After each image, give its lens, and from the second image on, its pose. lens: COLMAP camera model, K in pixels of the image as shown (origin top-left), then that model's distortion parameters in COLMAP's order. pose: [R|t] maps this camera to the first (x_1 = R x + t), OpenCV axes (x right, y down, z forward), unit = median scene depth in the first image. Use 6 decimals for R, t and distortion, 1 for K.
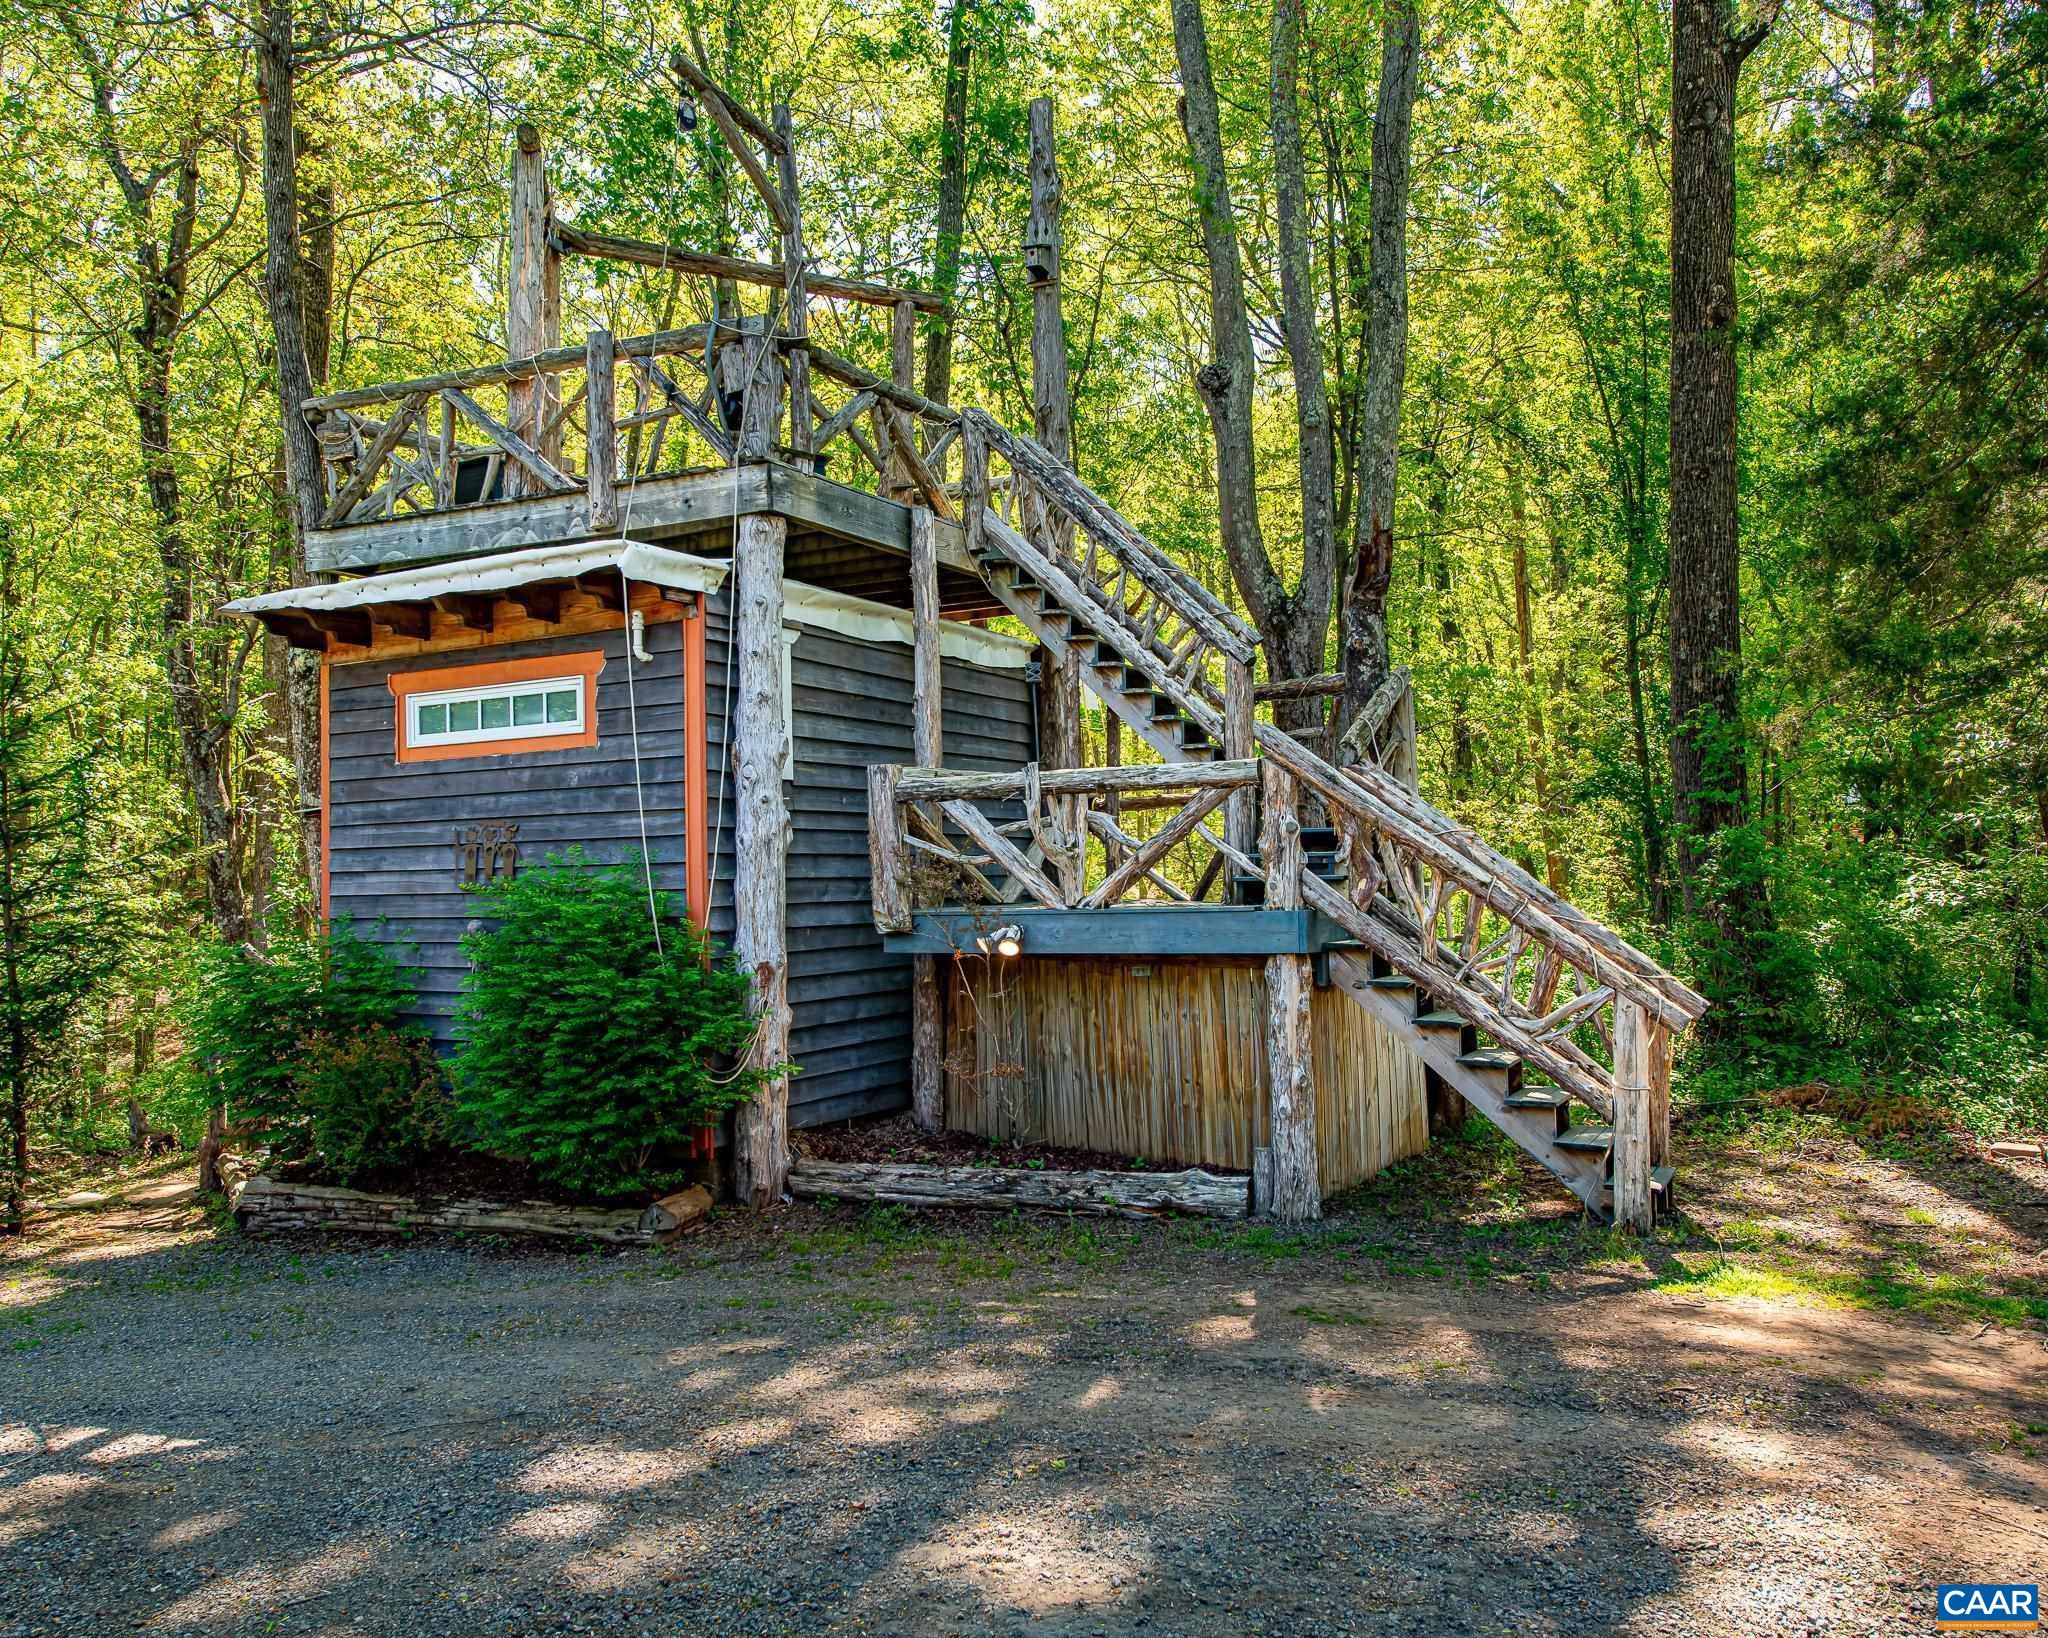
lens RADIAL K [[1632.1, 0, 1024.0], [0, 1632.1, 819.0], [0, 0, 1]] dist [0.033349, -0.002168]
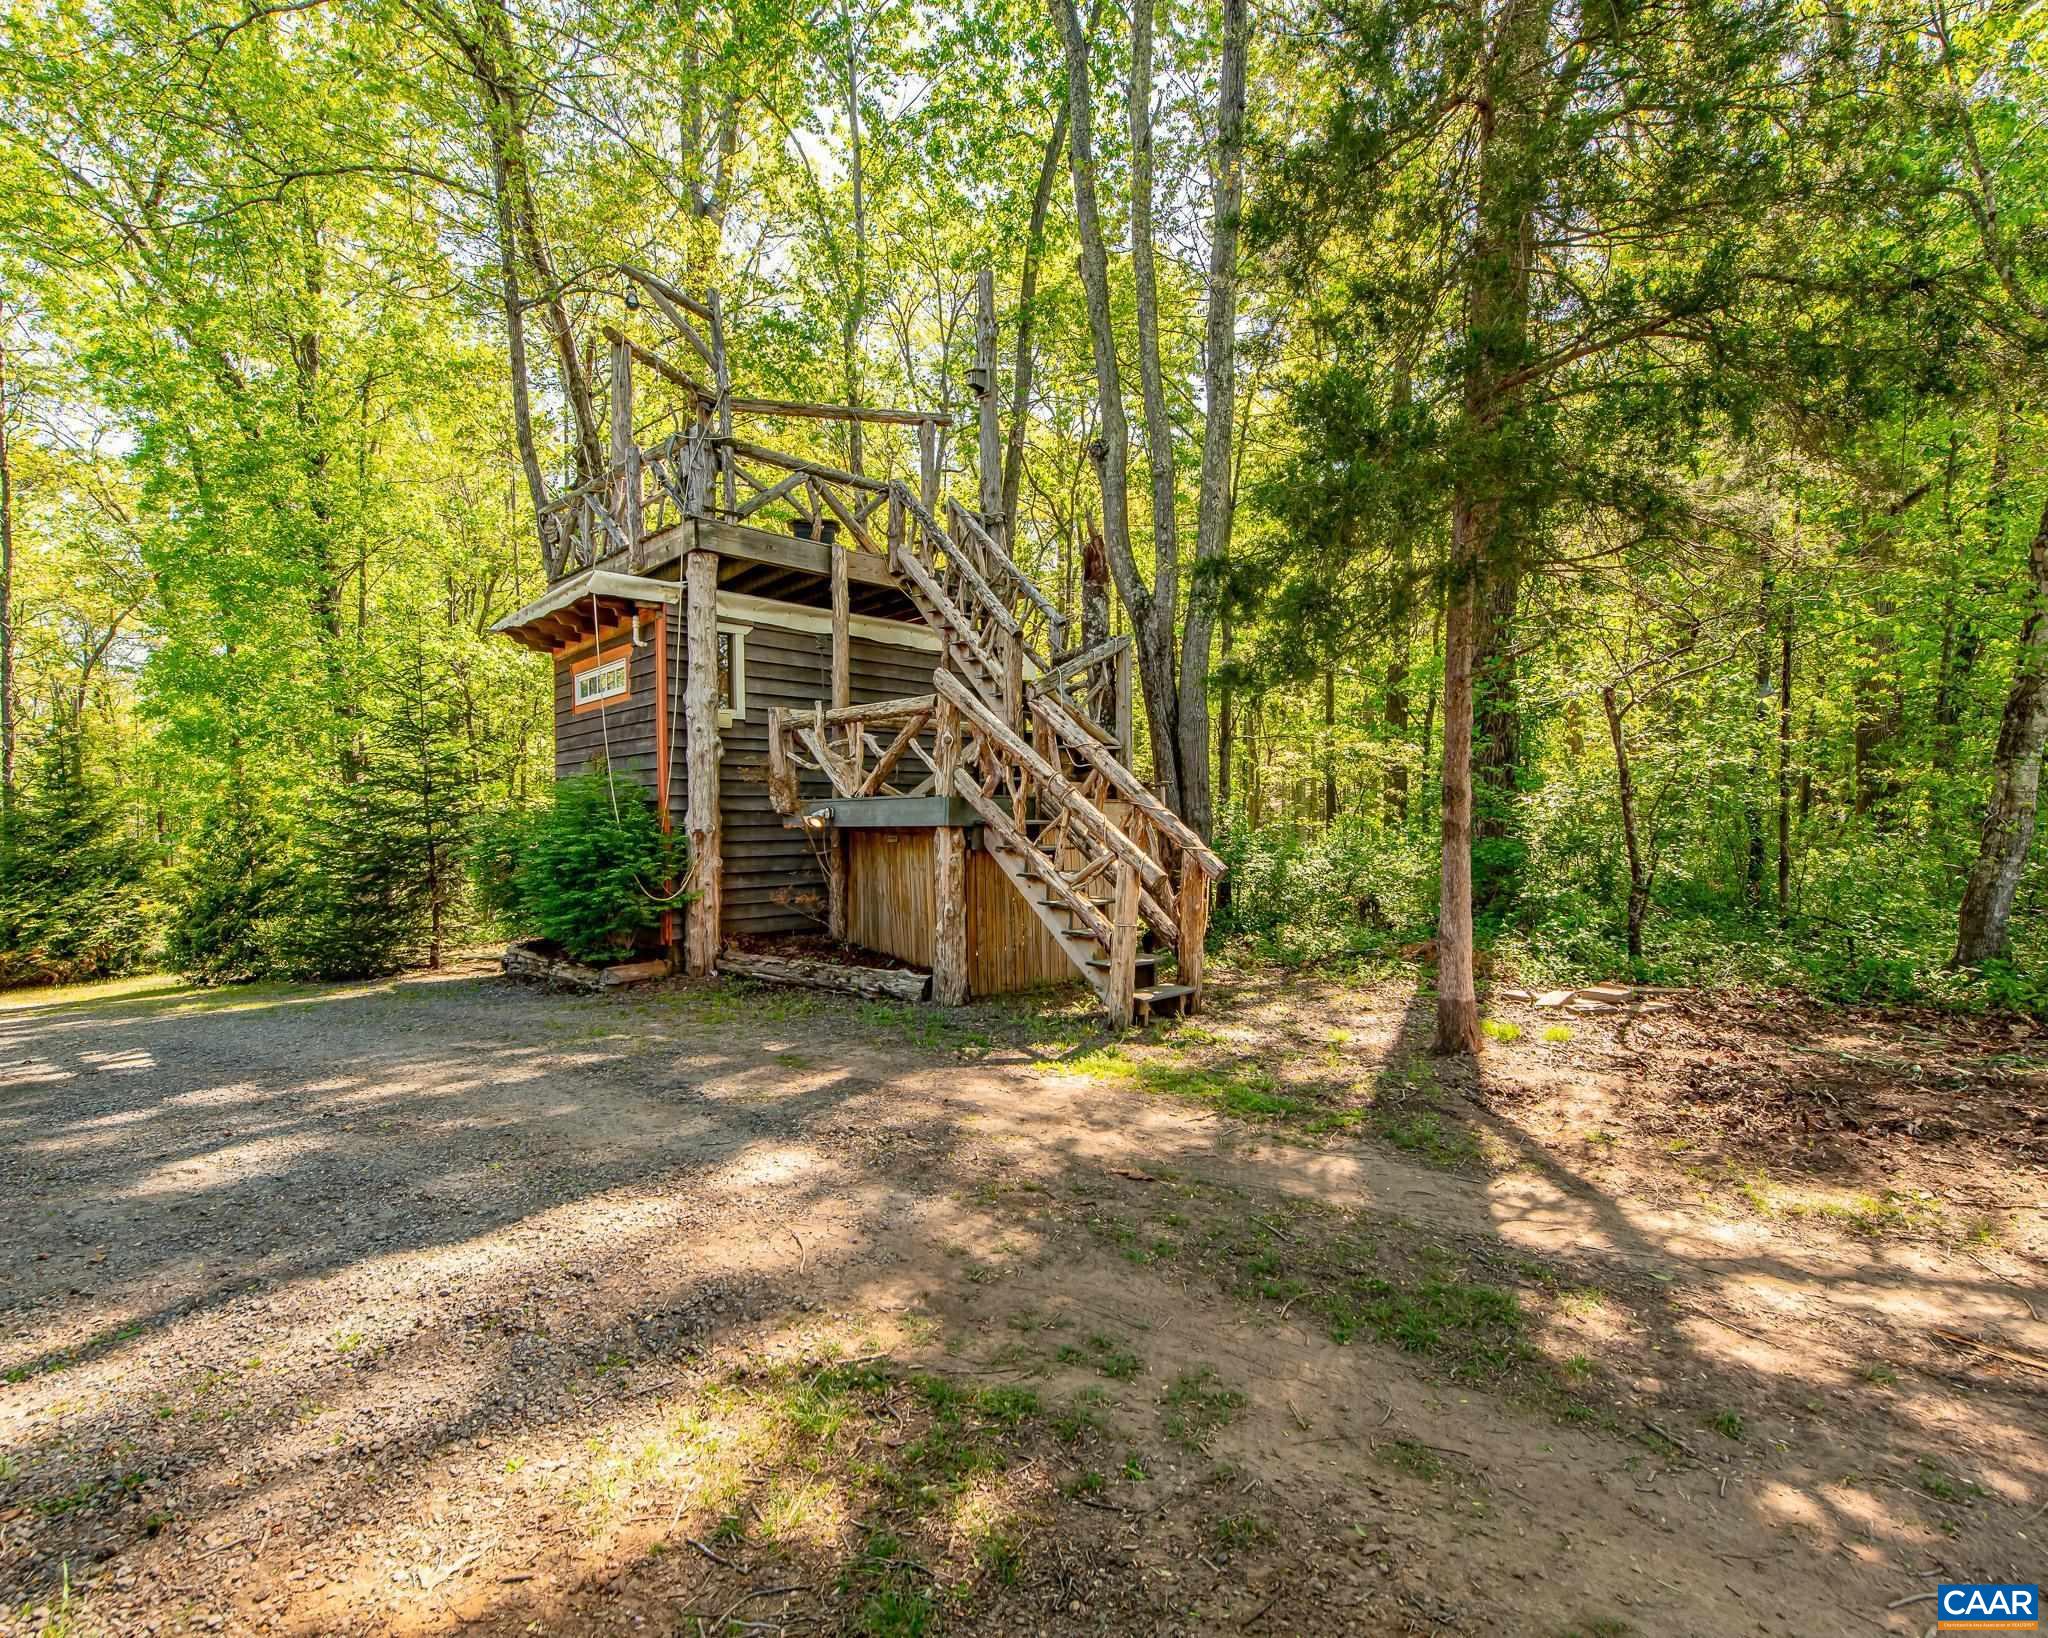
lens RADIAL K [[976.5, 0, 1025.4], [0, 976.5, 836.7], [0, 0, 1]] dist [0.005681, -0.001182]
pose [[0.950813, 0.021463, -0.309022, 0.449621], [-0.002563, 0.998108, 0.061438, 0.033703], [0.309756, -0.057624, 0.949068, 0.170529]]
